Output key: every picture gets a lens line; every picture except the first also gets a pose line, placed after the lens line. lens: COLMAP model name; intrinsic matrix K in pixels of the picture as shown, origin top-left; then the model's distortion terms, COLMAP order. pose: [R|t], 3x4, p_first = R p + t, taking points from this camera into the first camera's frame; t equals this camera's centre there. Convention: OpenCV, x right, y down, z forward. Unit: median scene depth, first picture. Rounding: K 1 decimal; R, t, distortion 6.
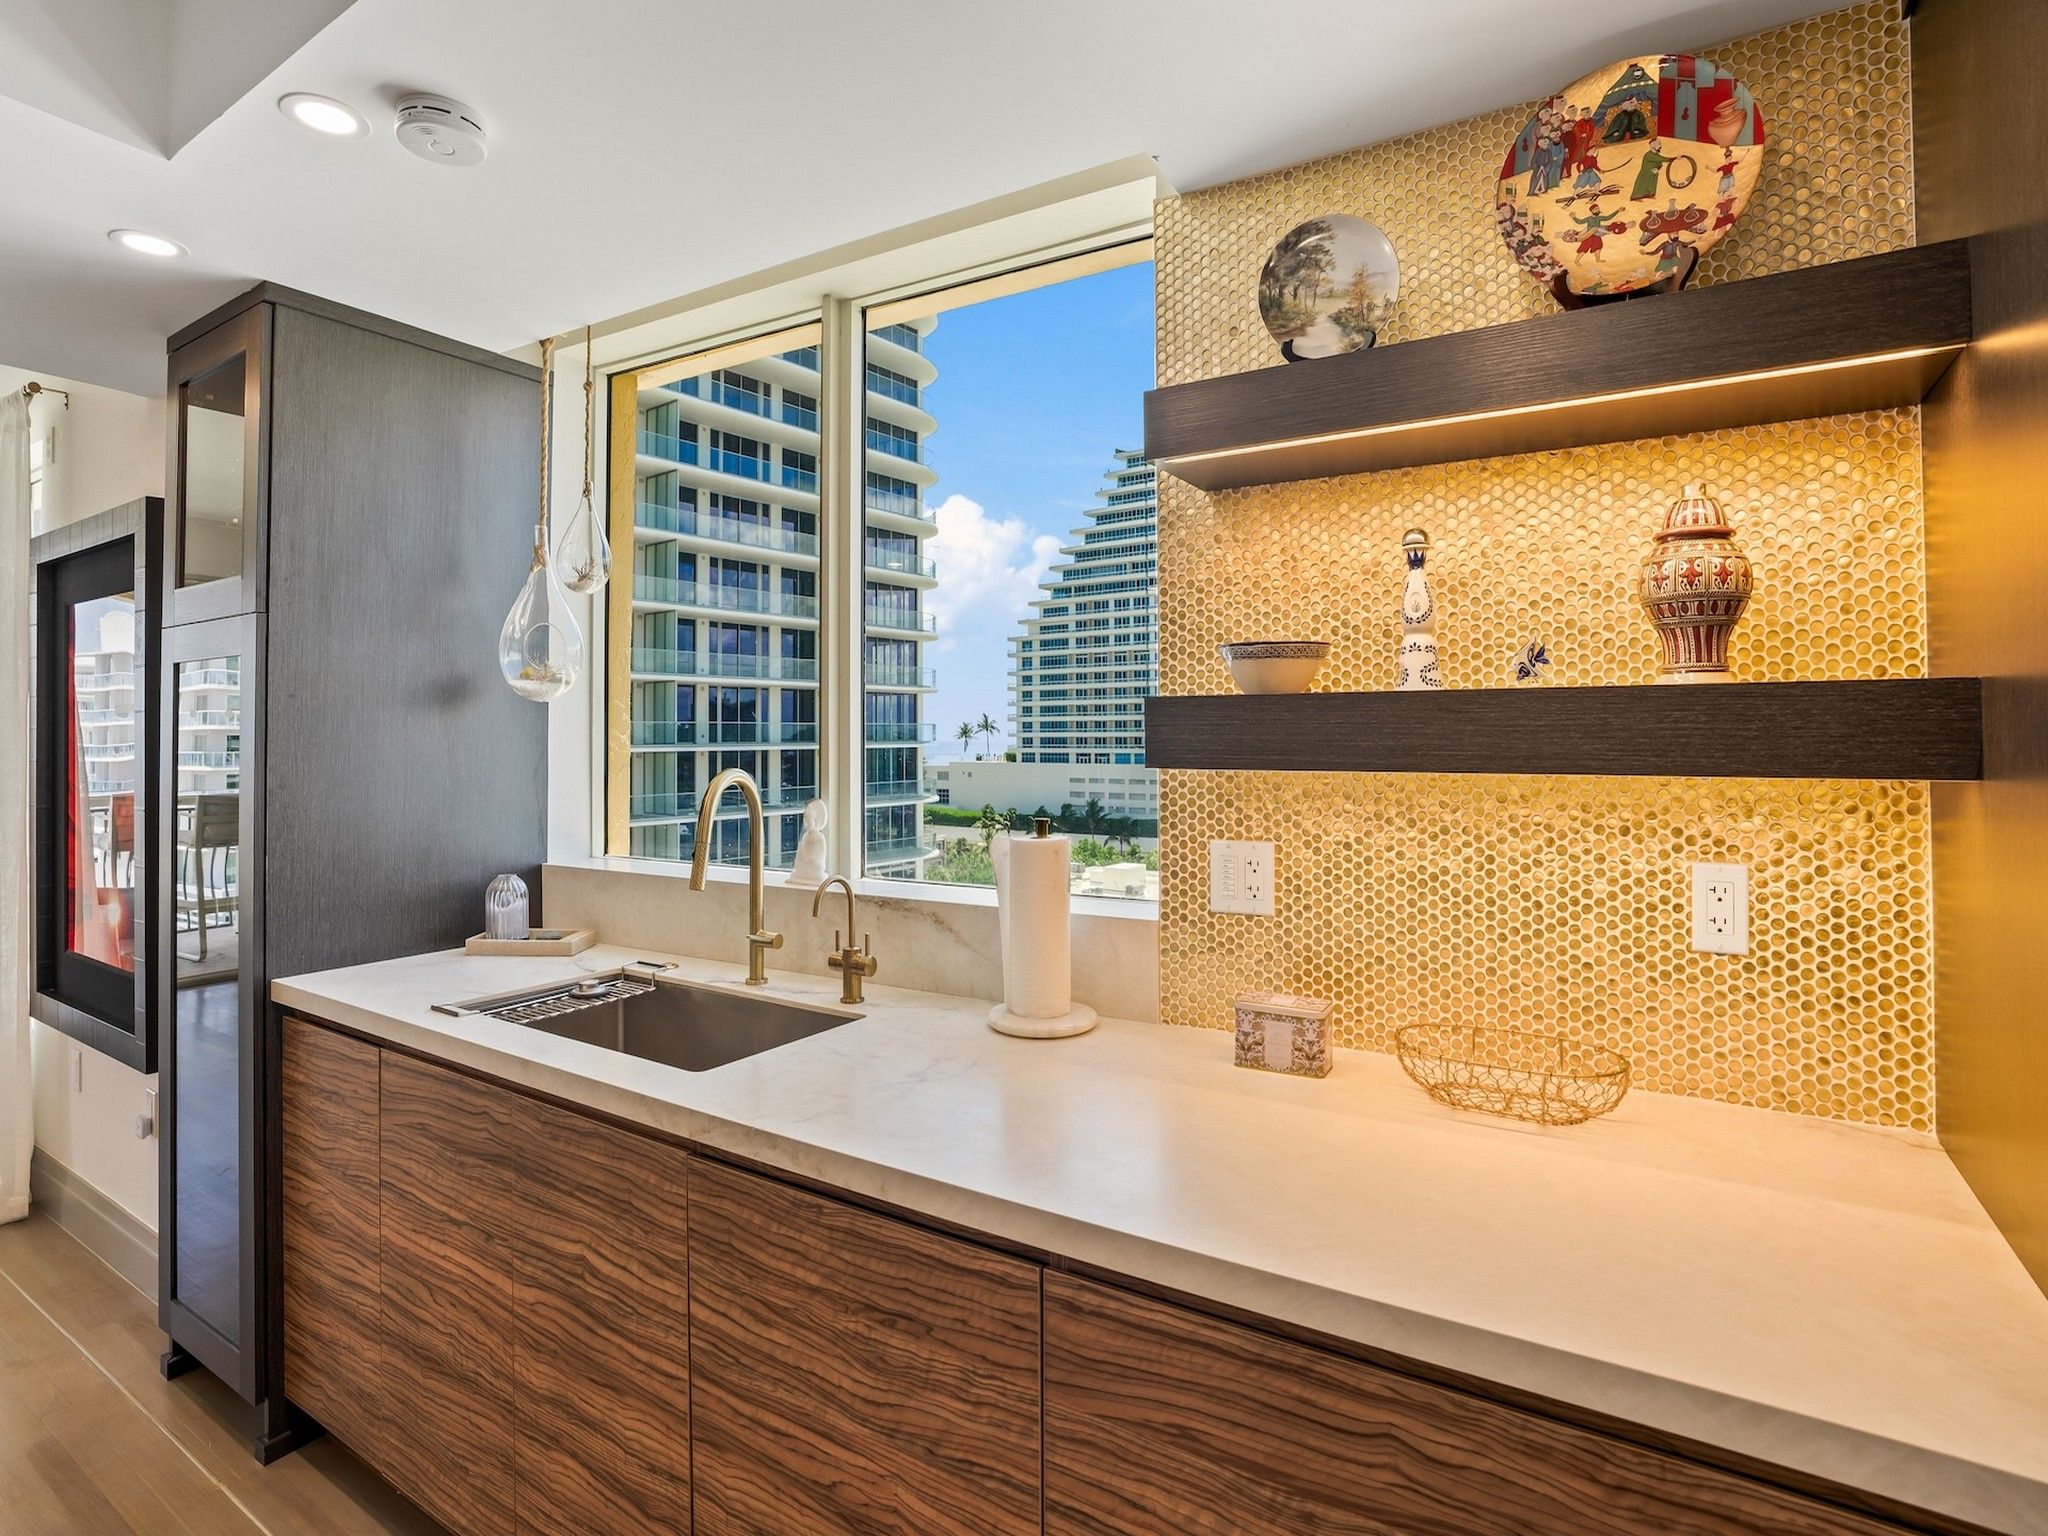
lens RADIAL K [[1035.2, 0, 1023.8], [0, 1035.2, 714.1], [0, 0, 1]] dist [-0.056349, 0.018025]
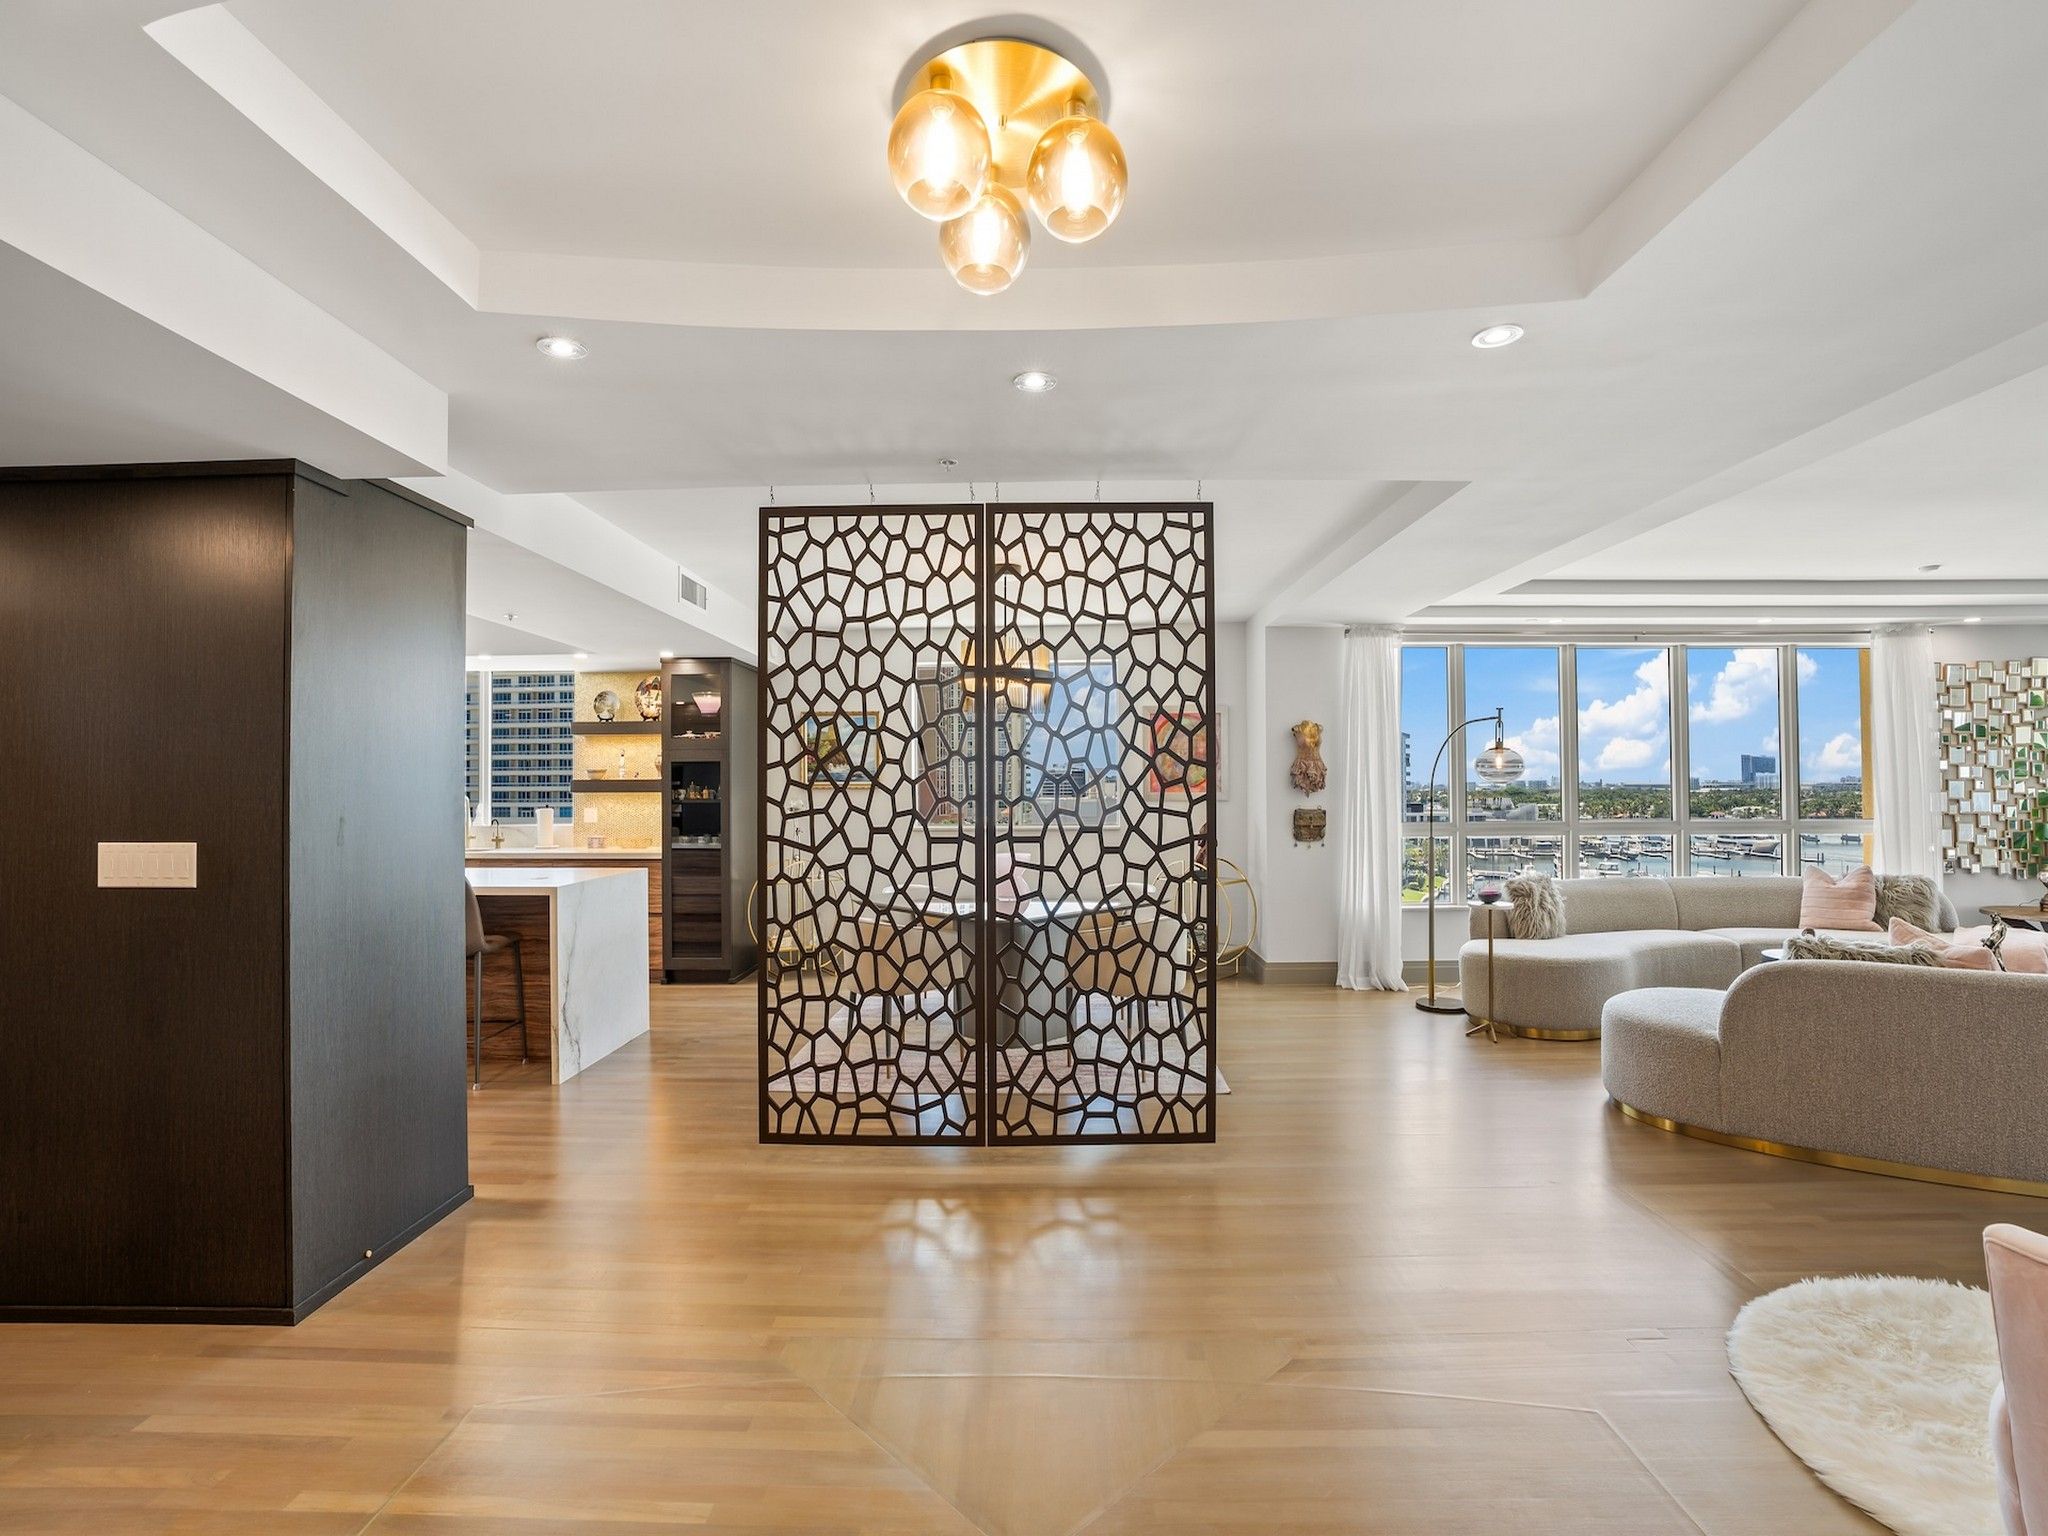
lens RADIAL K [[949.7, 0, 1024.1], [0, 949.7, 773.3], [0, 0, 1]] dist [-0.078230, 0.027202]
pose [[0.852460, 0.006792, 0.522748, -0.357068], [-0.008554, 0.999963, 0.000957, -0.062781], [-0.522723, -0.005287, 0.852486, -3.833503]]
